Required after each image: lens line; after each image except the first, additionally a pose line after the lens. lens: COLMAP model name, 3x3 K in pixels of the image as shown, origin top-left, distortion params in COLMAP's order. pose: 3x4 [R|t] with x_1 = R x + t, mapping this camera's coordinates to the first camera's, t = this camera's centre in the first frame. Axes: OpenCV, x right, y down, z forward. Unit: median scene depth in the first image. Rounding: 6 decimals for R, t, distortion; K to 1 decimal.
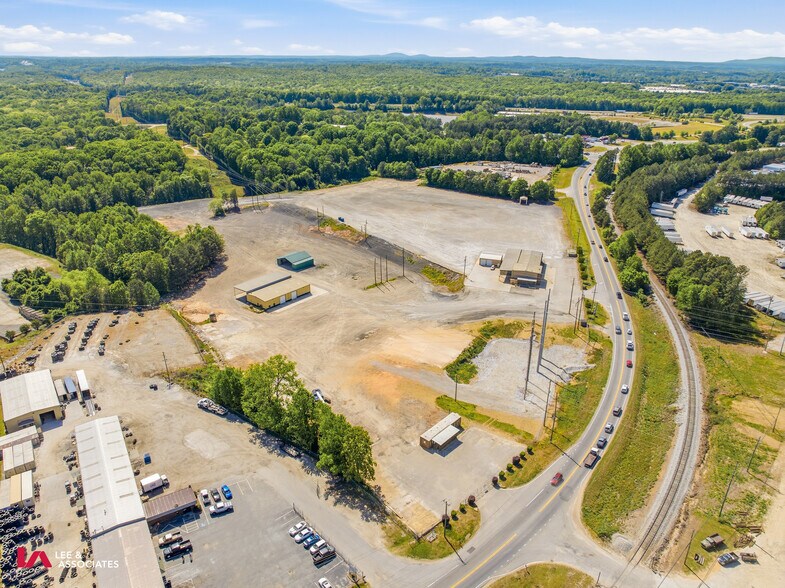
lens RADIAL K [[552.1, 0, 394.5], [0, 552.1, 283.8], [0, 0, 1]] dist [-0.041865, 0.005449]
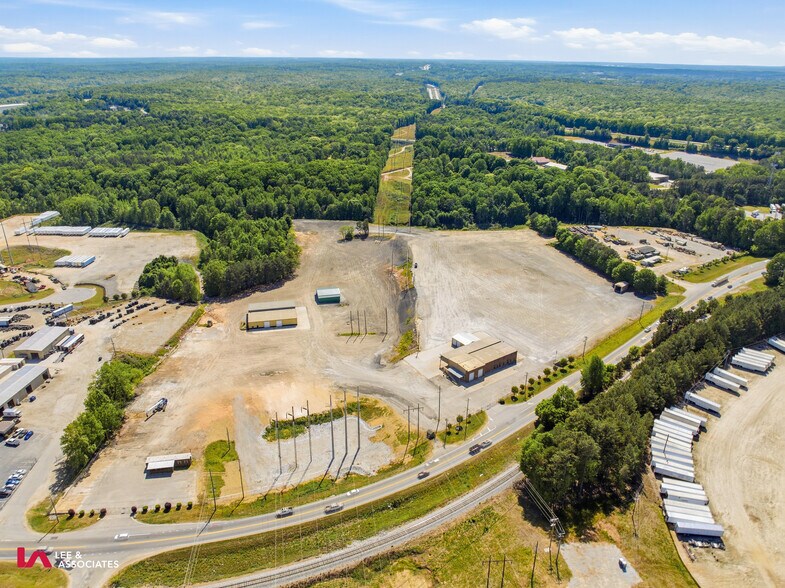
lens RADIAL K [[555.1, 0, 394.9], [0, 555.1, 277.3], [0, 0, 1]] dist [-0.038681, 0.002289]
pose [[0.800836, 0.222165, -0.556152, 0.597317], [-0.234080, 0.970891, 0.050774, -0.176225], [0.551243, 0.089522, 0.829528, 0.112432]]
